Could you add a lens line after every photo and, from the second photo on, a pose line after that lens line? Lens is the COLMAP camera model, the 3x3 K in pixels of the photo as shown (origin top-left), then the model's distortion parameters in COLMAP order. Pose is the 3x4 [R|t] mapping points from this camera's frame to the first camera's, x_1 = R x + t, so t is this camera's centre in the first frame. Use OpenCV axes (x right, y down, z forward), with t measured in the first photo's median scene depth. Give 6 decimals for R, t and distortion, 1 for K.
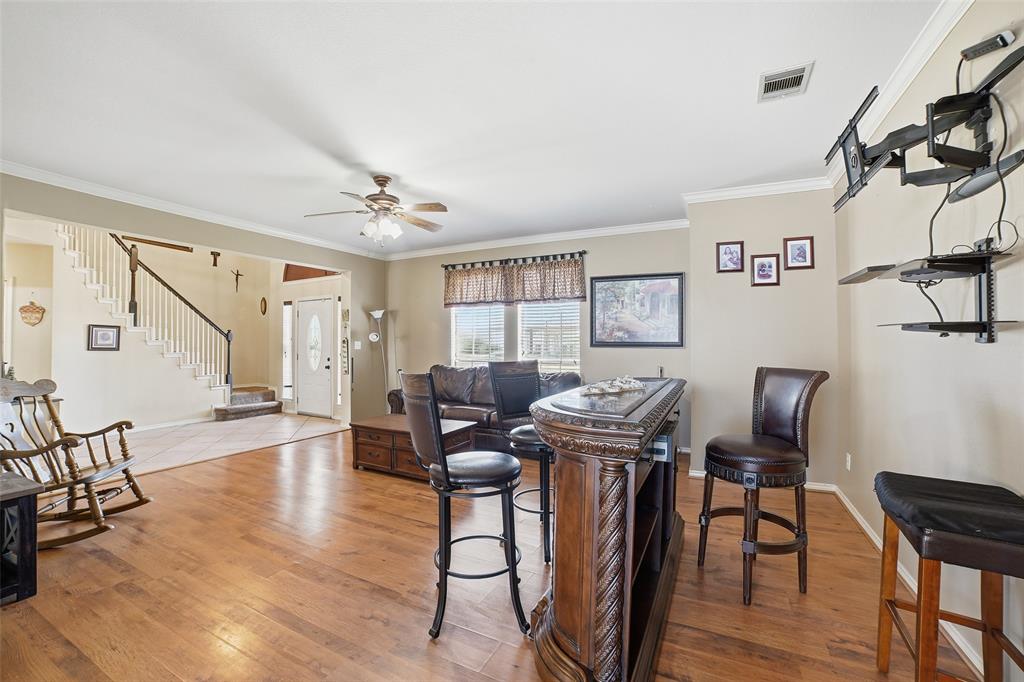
lens RADIAL K [[421.1, 0, 511.8], [0, 421.1, 343.0], [0, 0, 1]] dist [-0.105917, 0.033764]
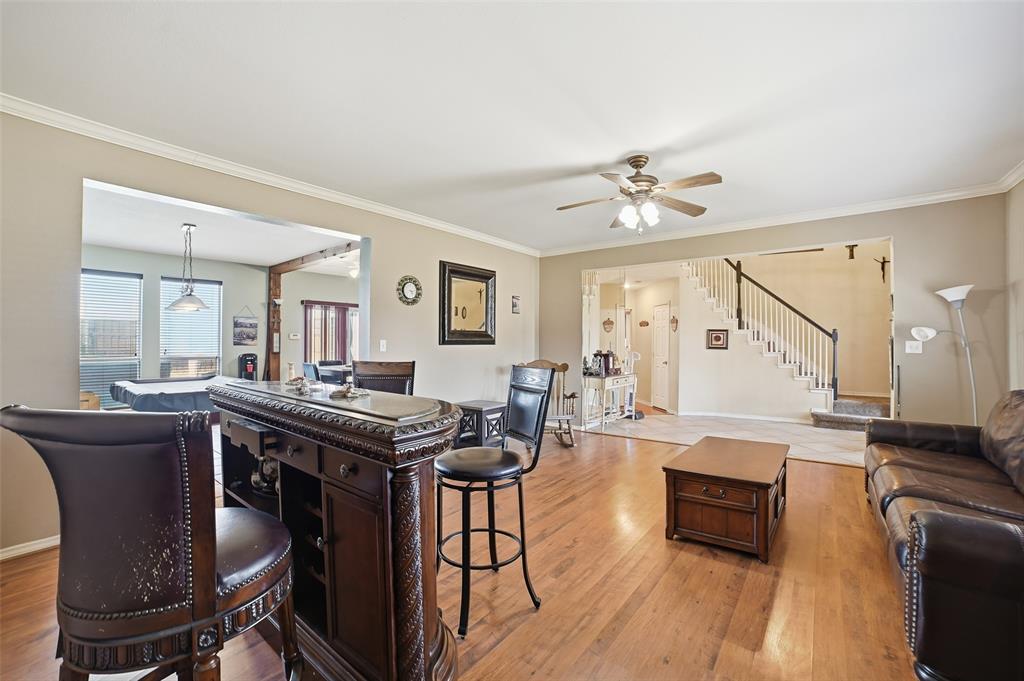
lens RADIAL K [[421.1, 0, 511.8], [0, 421.1, 342.5], [0, 0, 1]] dist [-0.105917, 0.033764]
pose [[-0.197383, -0.002003, -0.980324, 0.397482], [-0.002226, 0.999996, -0.001595, 0.000915], [0.980324, 0.001867, -0.197387, 0.591739]]
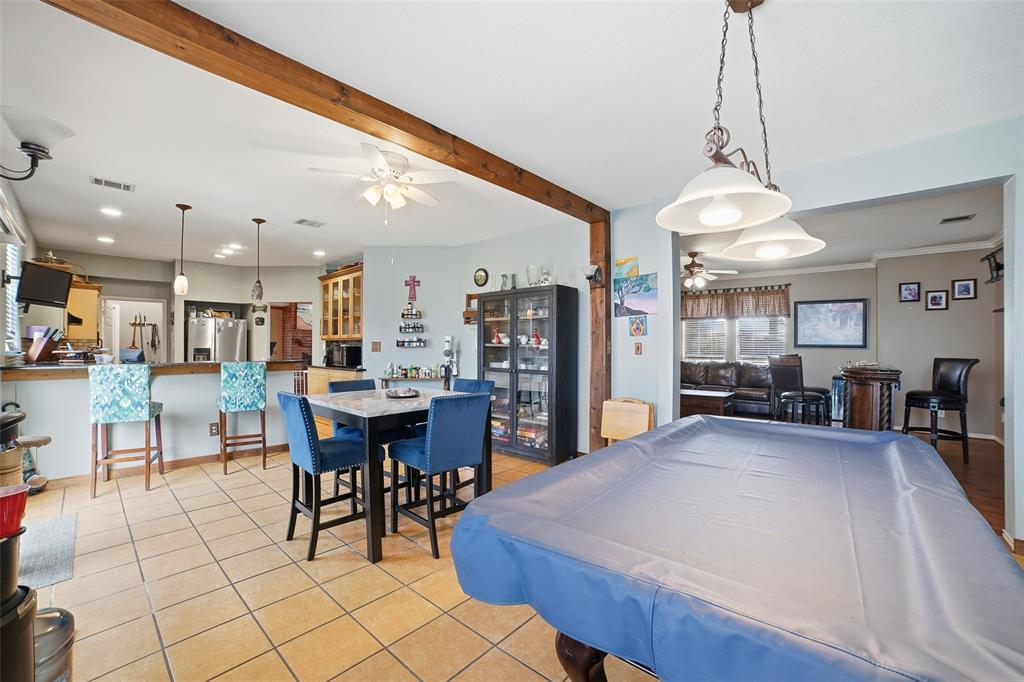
lens RADIAL K [[423.8, 0, 511.9], [0, 423.8, 346.0], [0, 0, 1]] dist [-0.082544, 0.031006]
pose [[0.973324, 0.004972, -0.229379, -0.436489], [-0.004348, 0.999985, 0.003223, 0.002009], [0.229392, -0.002139, 0.973332, -0.630087]]
